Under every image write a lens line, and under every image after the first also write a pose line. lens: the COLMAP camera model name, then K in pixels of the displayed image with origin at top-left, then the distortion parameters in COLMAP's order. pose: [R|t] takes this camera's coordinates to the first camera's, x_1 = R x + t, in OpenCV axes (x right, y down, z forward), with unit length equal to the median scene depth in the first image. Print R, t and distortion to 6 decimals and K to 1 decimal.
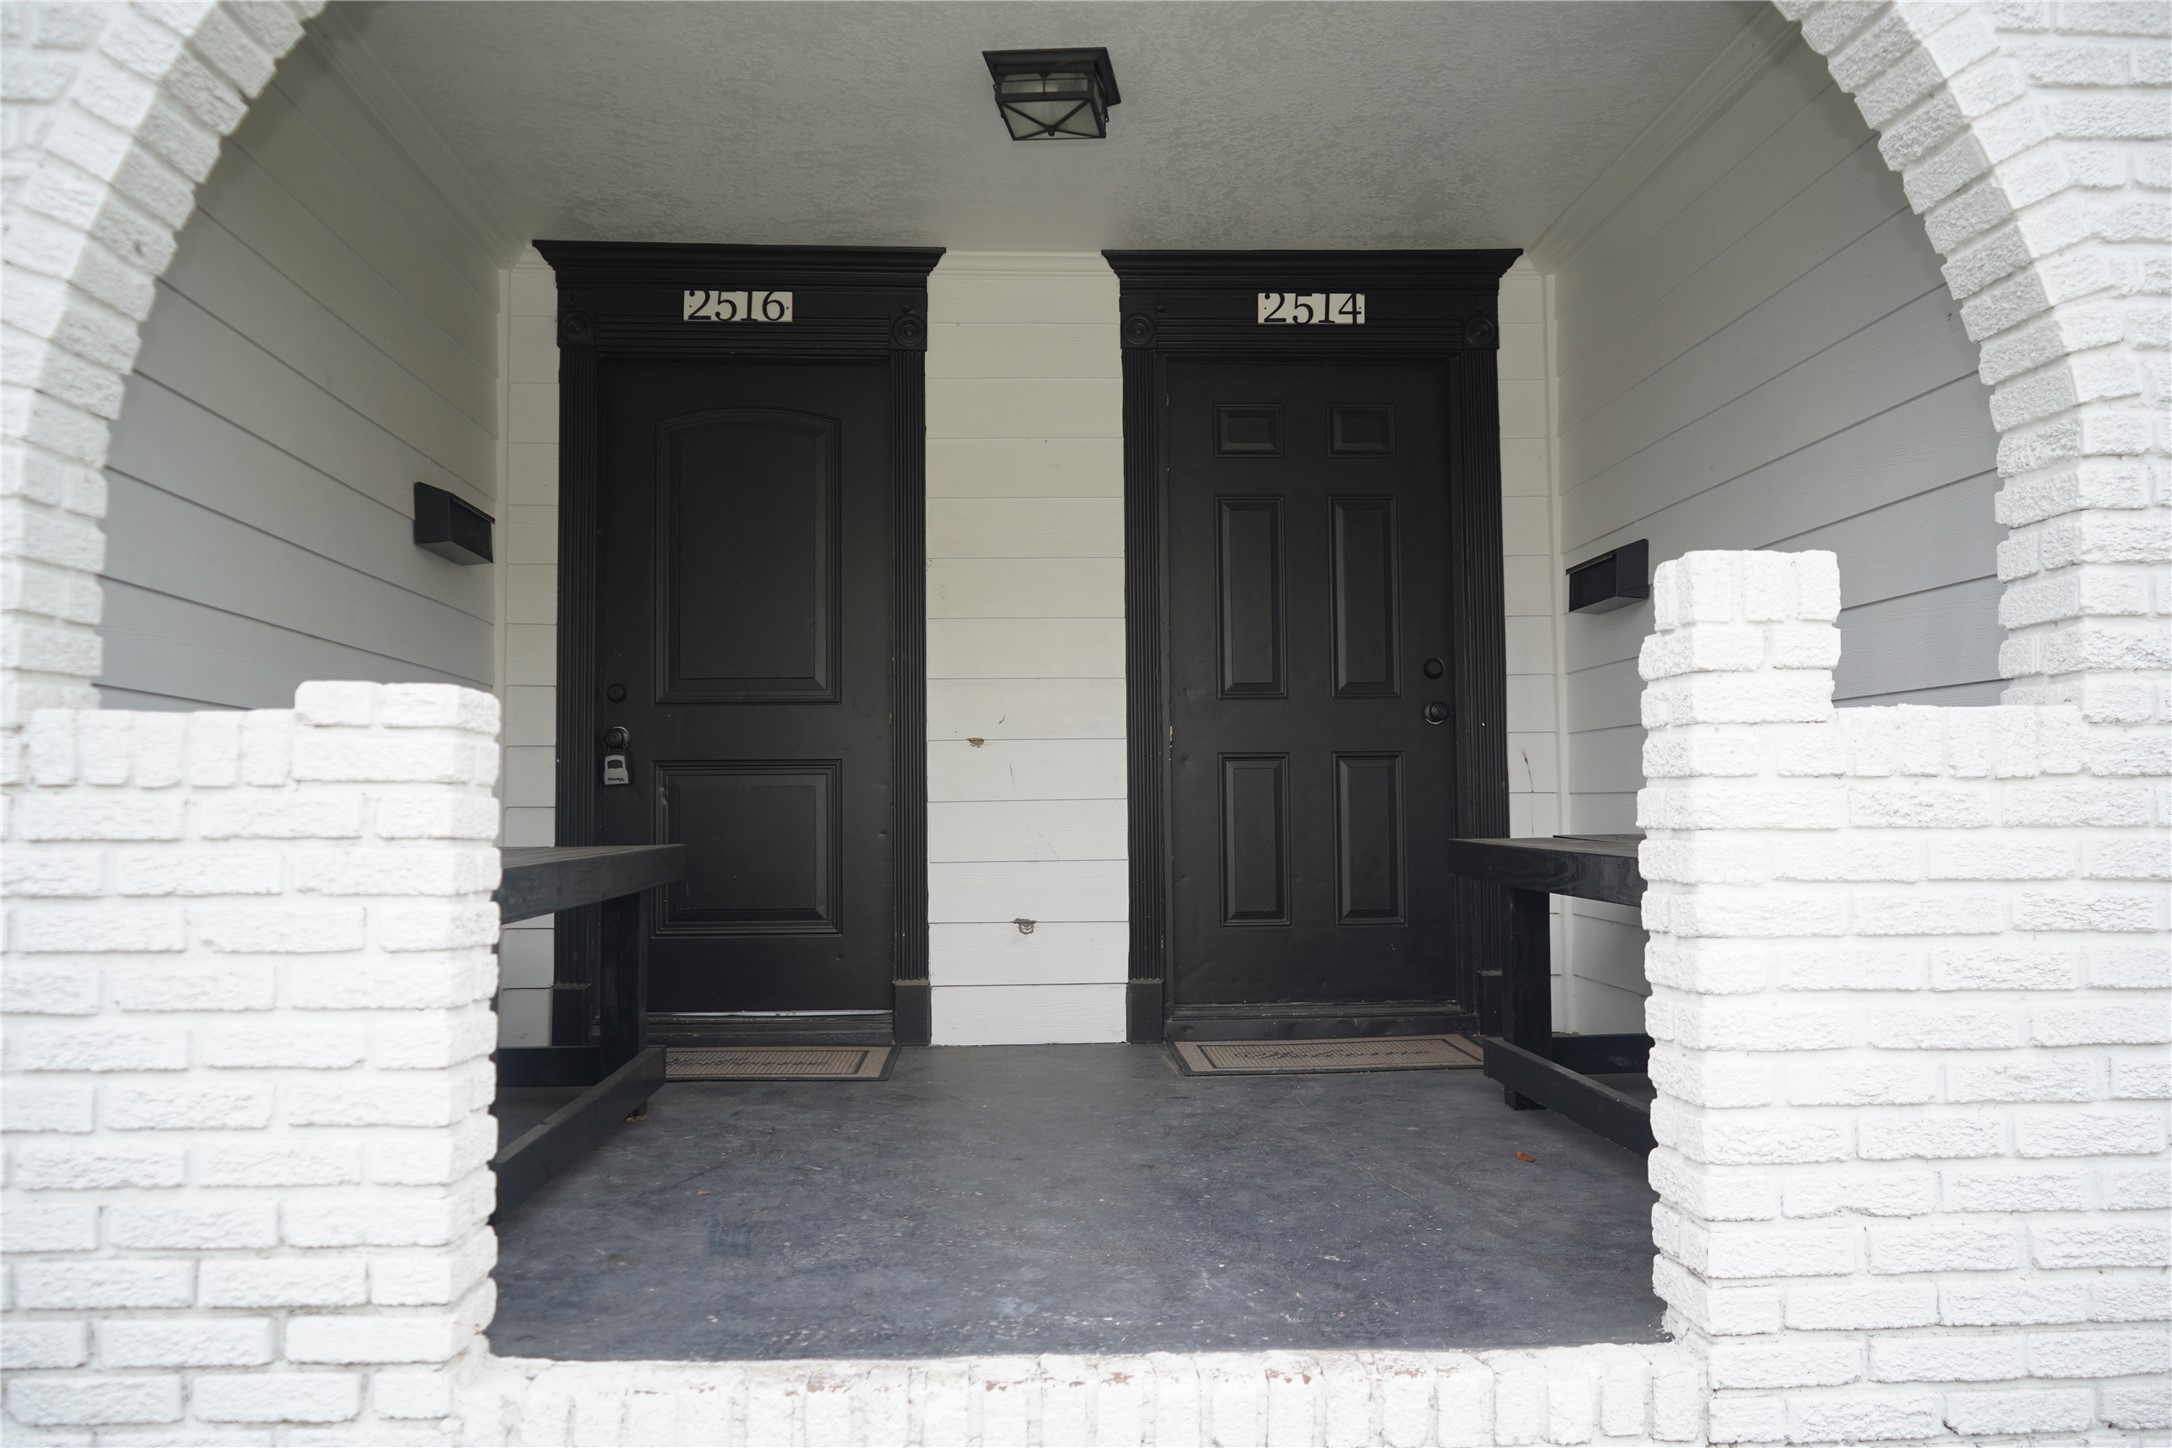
lens RADIAL K [[1770.5, 0, 1086.0], [0, 1770.5, 724.0], [0, 0, 1]] dist [-0.003435, -0.001534]
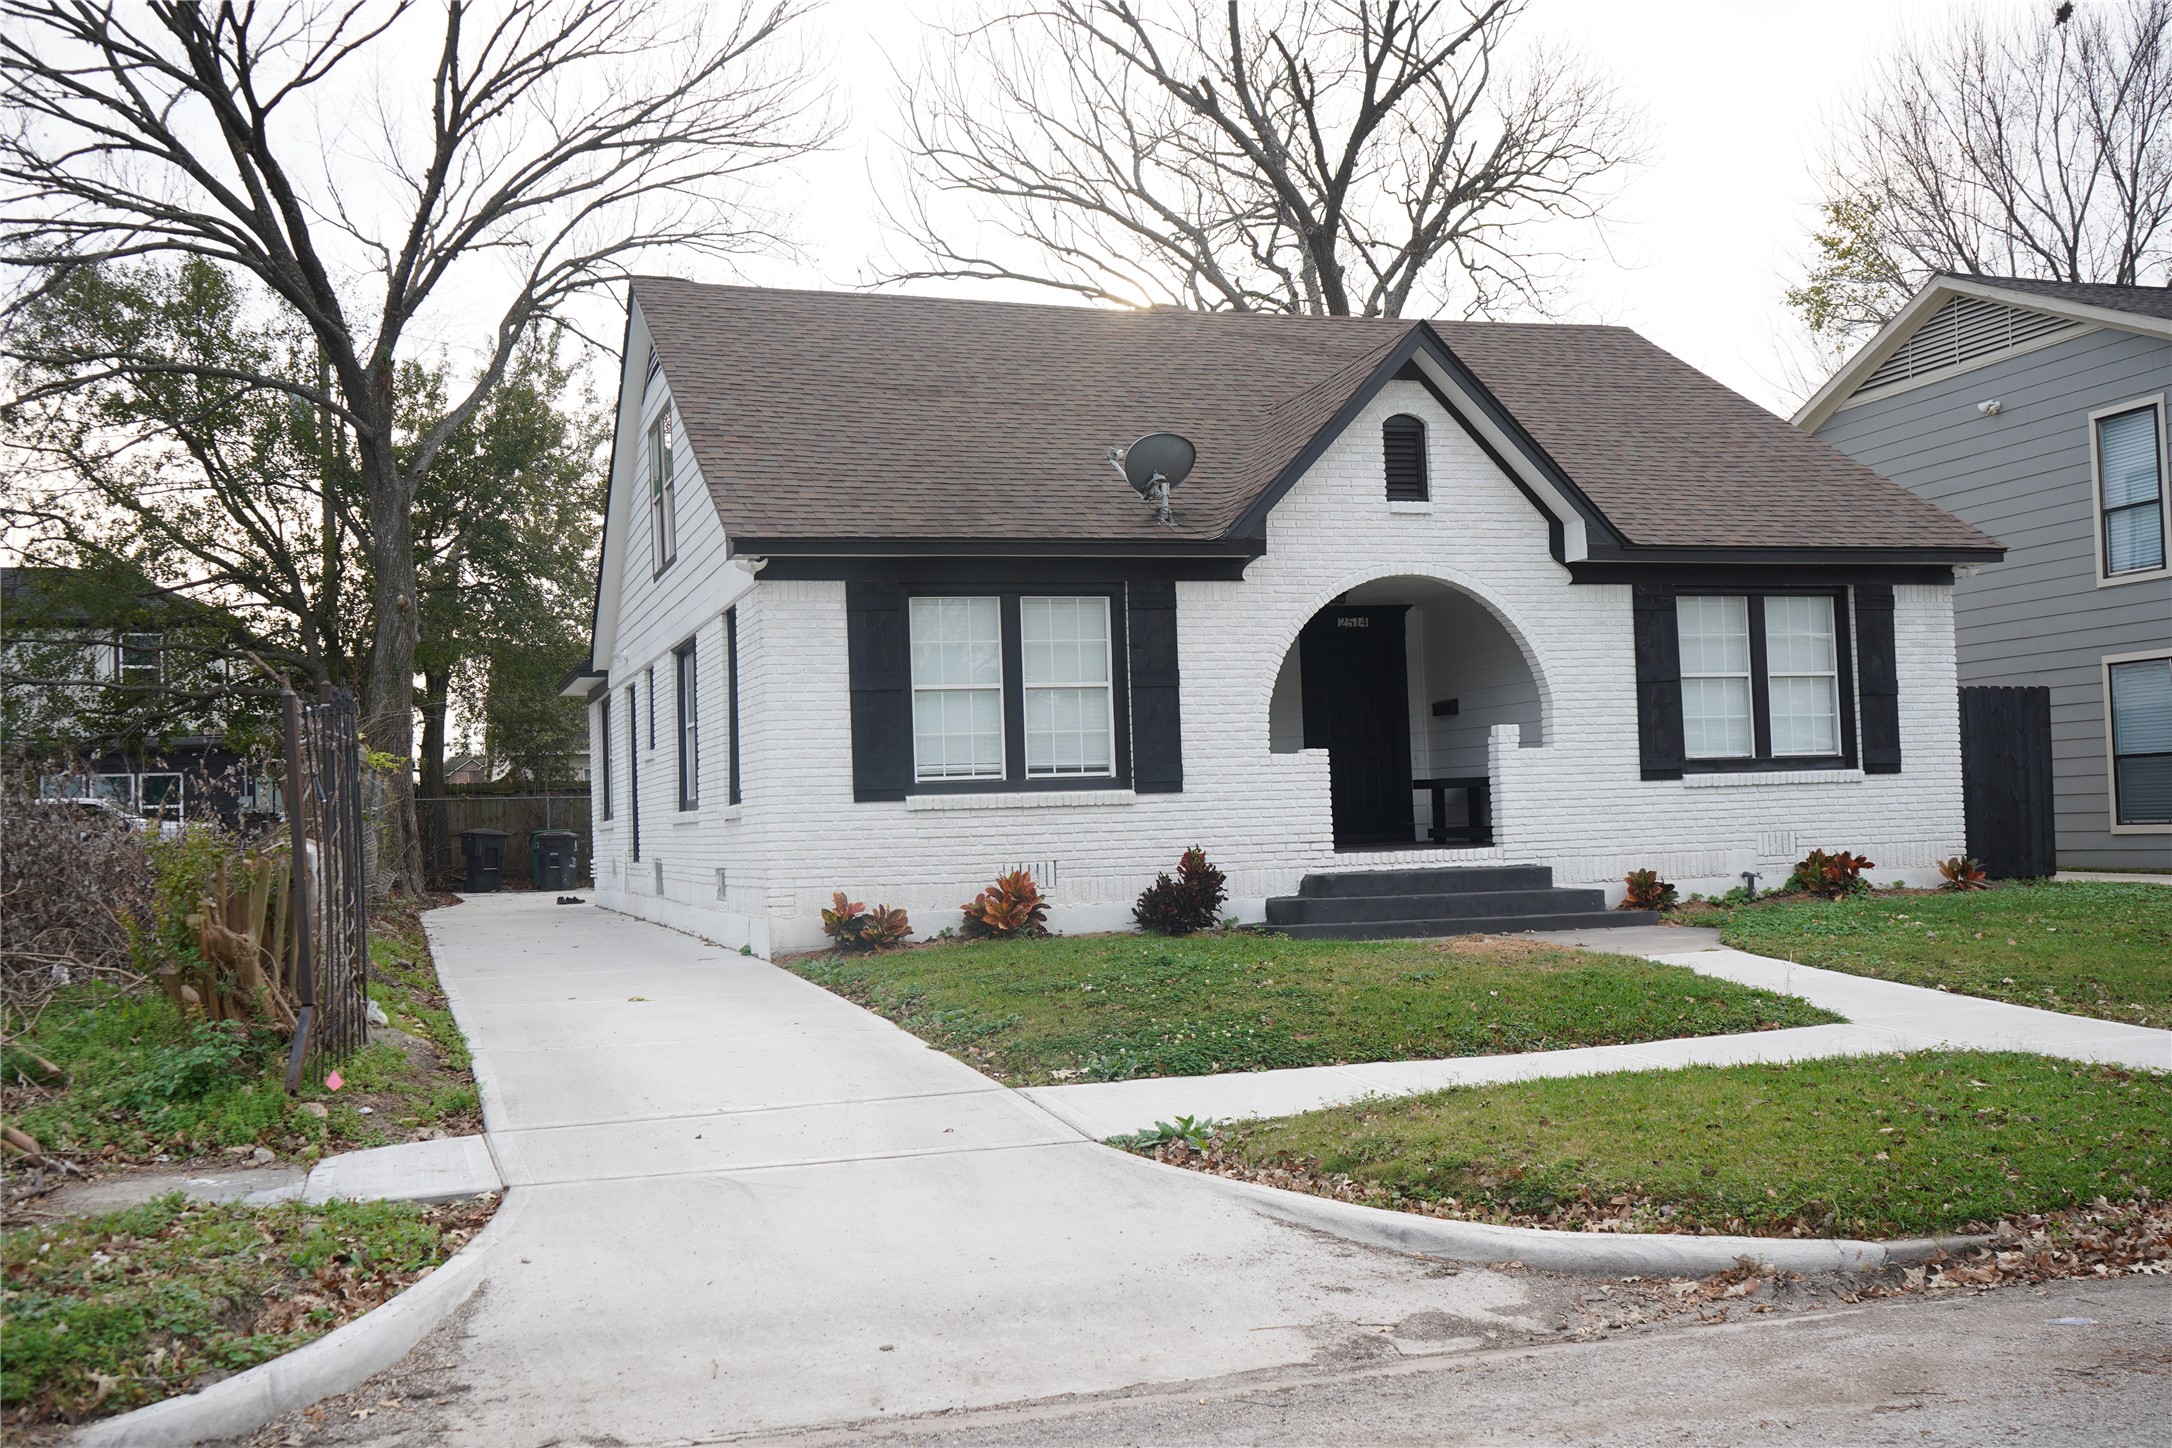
lens RADIAL K [[2141.8, 0, 1086.0], [0, 2141.8, 724.0], [0, 0, 1]] dist [-0.003088, -0.000461]
pose [[0.968940, -0.015235, 0.246825, -3.052212], [0.016328, 0.999864, -0.002382, -0.105616], [-0.246755, 0.006338, 0.969057, -6.218406]]
